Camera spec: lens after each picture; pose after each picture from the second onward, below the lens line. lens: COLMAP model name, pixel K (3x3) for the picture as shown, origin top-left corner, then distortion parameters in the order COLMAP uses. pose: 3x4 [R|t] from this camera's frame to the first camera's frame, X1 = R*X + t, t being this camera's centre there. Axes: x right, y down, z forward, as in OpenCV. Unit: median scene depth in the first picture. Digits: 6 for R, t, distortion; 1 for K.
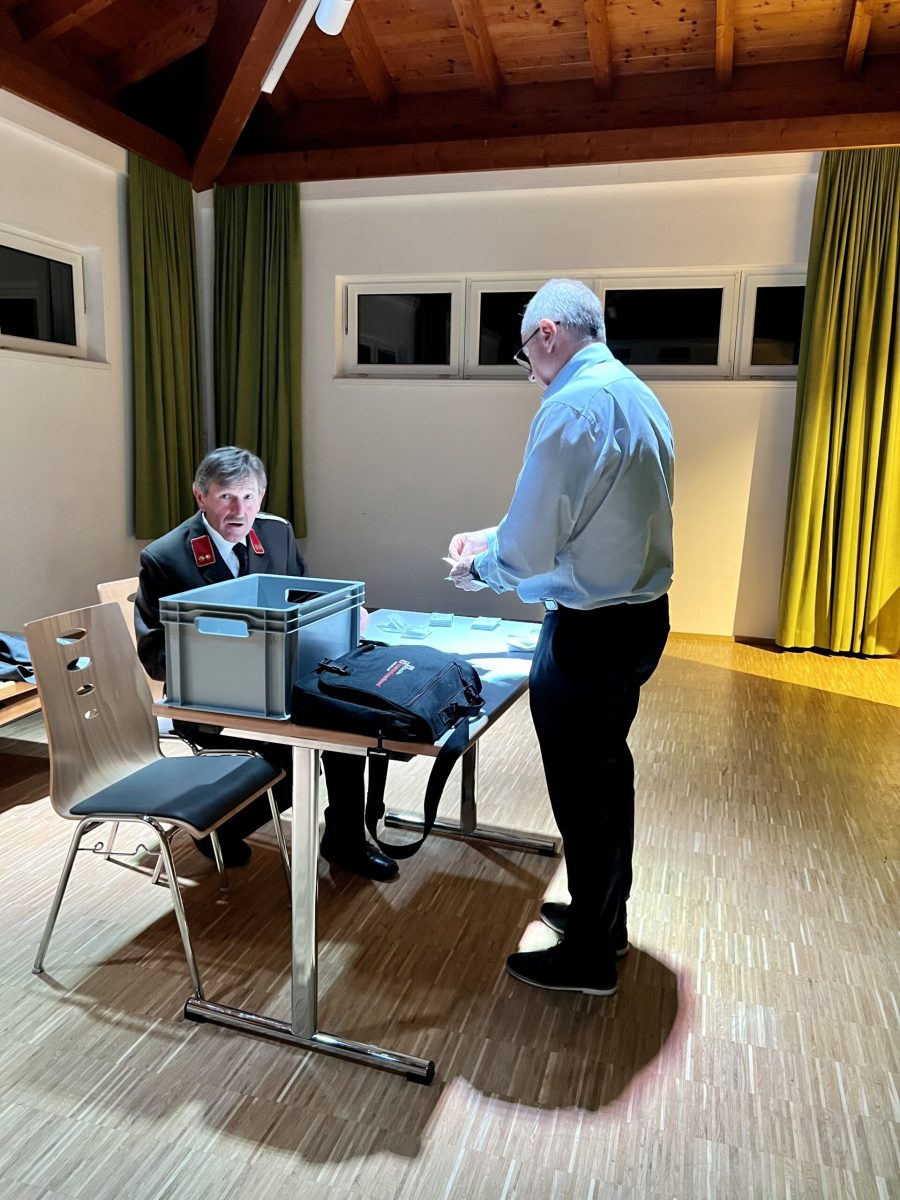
lens RADIAL K [[900.5, 0, 450.0], [0, 900.5, 600.0], [0, 0, 1]] dist [-0.017976, -0.008014]
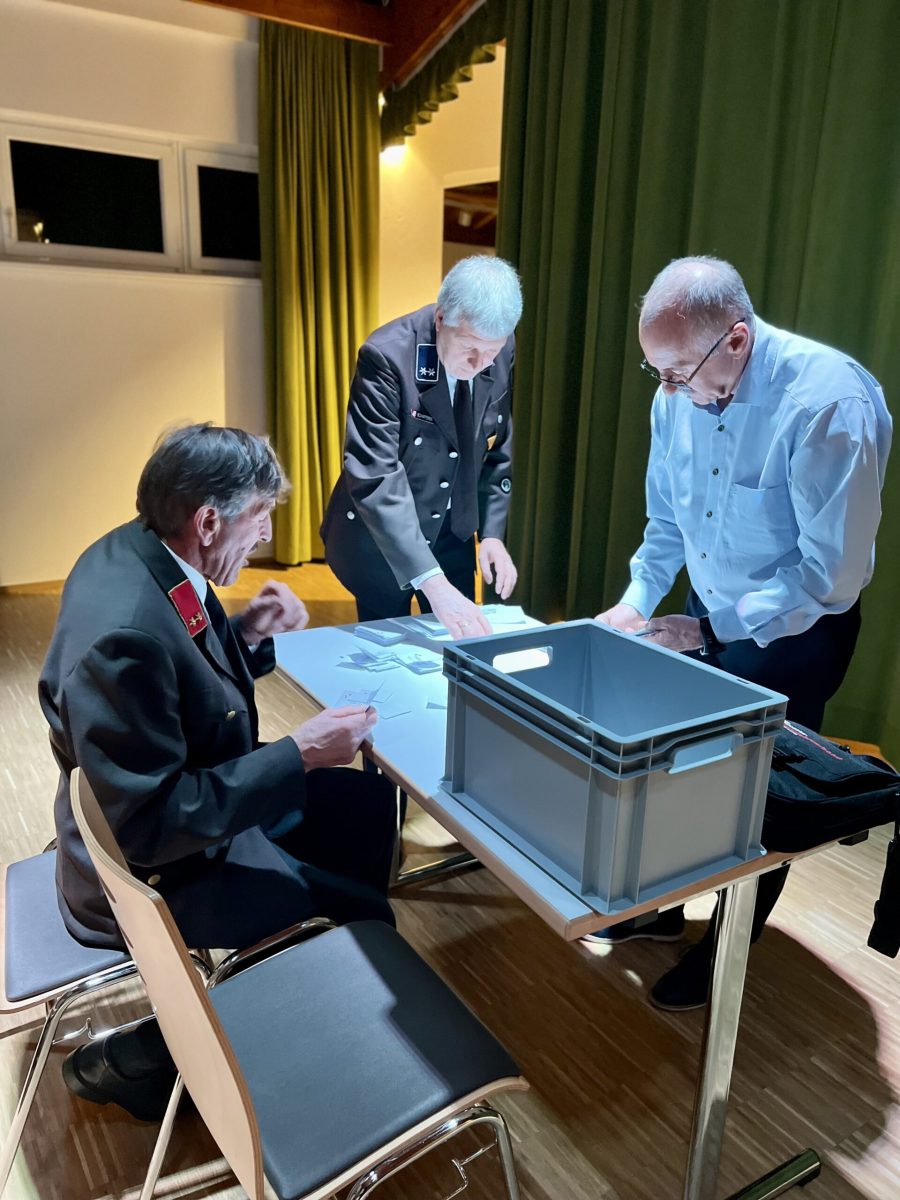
lens RADIAL K [[904.7, 0, 450.0], [0, 904.7, 600.0], [0, 0, 1]] dist [0.005736, -0.012077]
pose [[0.649761, -0.203960, 0.732265, -0.236518], [0.112108, 0.978508, 0.173070, -0.058305], [-0.751826, -0.030361, 0.658662, 0.219664]]
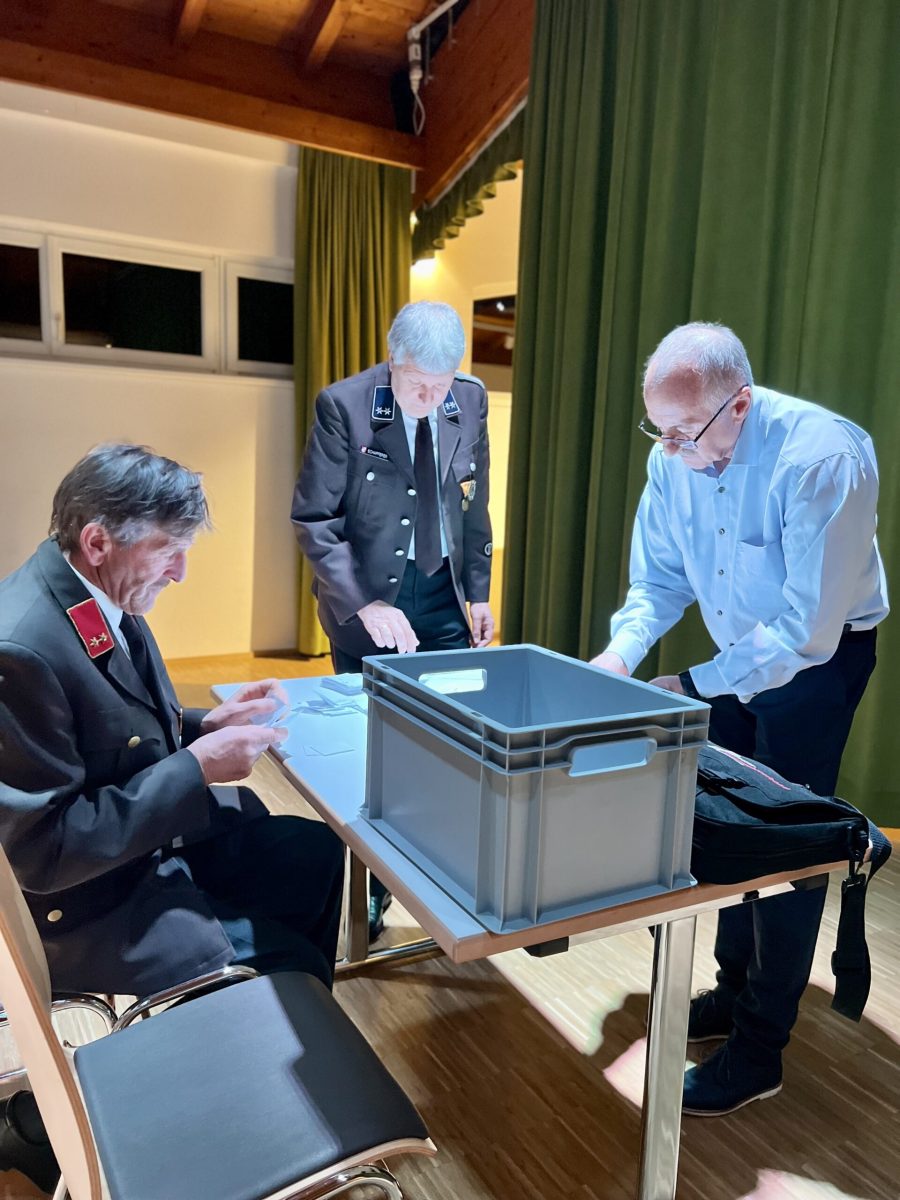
lens RADIAL K [[904.7, 0, 450.0], [0, 904.7, 600.0], [0, 0, 1]] dist [0.005736, -0.012077]
pose [[0.693044, -0.100458, 0.713861, -0.213307], [0.103727, 0.993835, 0.039155, -0.028982], [-0.713394, 0.046911, 0.699191, 0.202588]]
